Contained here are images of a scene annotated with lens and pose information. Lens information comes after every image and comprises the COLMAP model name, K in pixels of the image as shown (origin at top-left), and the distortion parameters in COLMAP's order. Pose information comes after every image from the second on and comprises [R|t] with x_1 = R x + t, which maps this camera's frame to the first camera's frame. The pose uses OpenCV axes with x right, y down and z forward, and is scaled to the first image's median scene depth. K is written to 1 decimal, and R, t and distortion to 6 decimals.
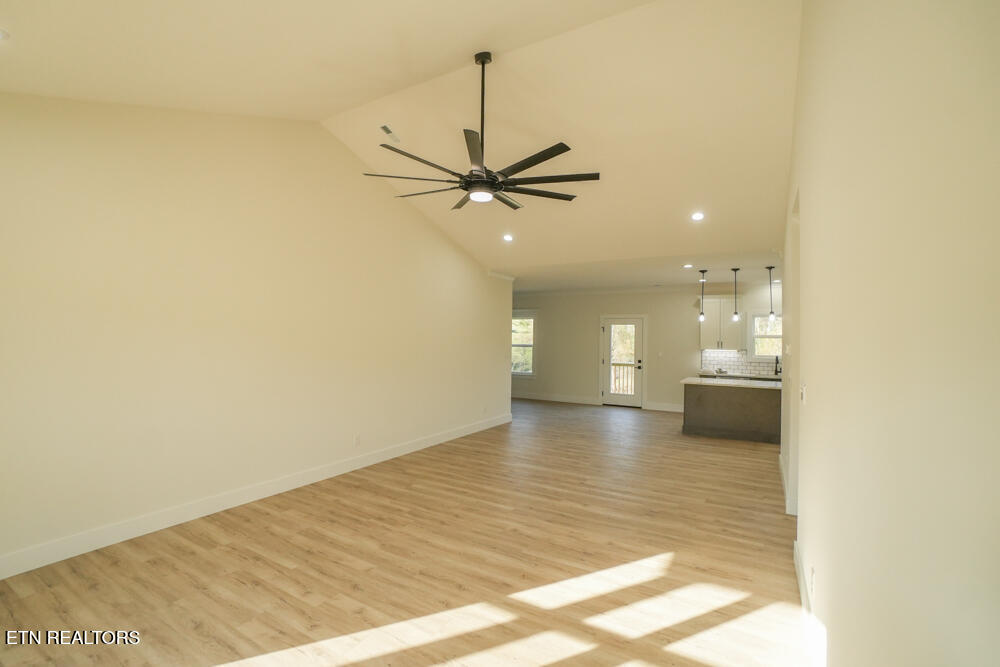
lens RADIAL K [[450.6, 0, 511.0], [0, 450.6, 332.0], [0, 0, 1]] dist [-0.048624, 0.002314]
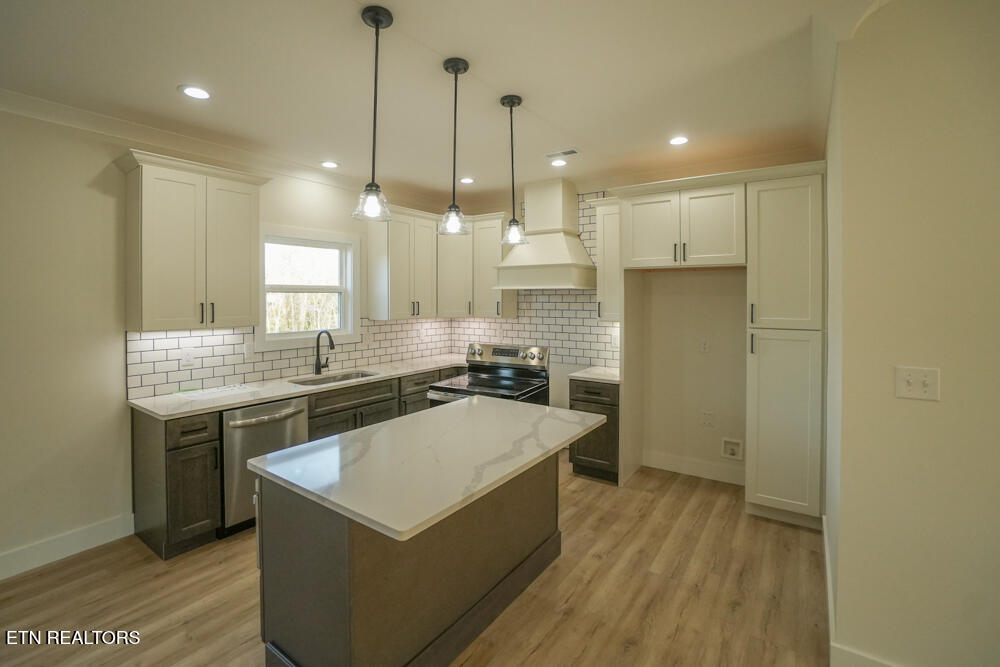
lens RADIAL K [[450.6, 0, 519.2], [0, 450.6, 299.3], [0, 0, 1]] dist [-0.048624, 0.002314]
pose [[0.103728, -0.018521, 0.994433, 0.163559], [-0.008057, 0.999778, 0.019461, 0.010173], [-0.994573, -0.010031, 0.103556, 0.727729]]
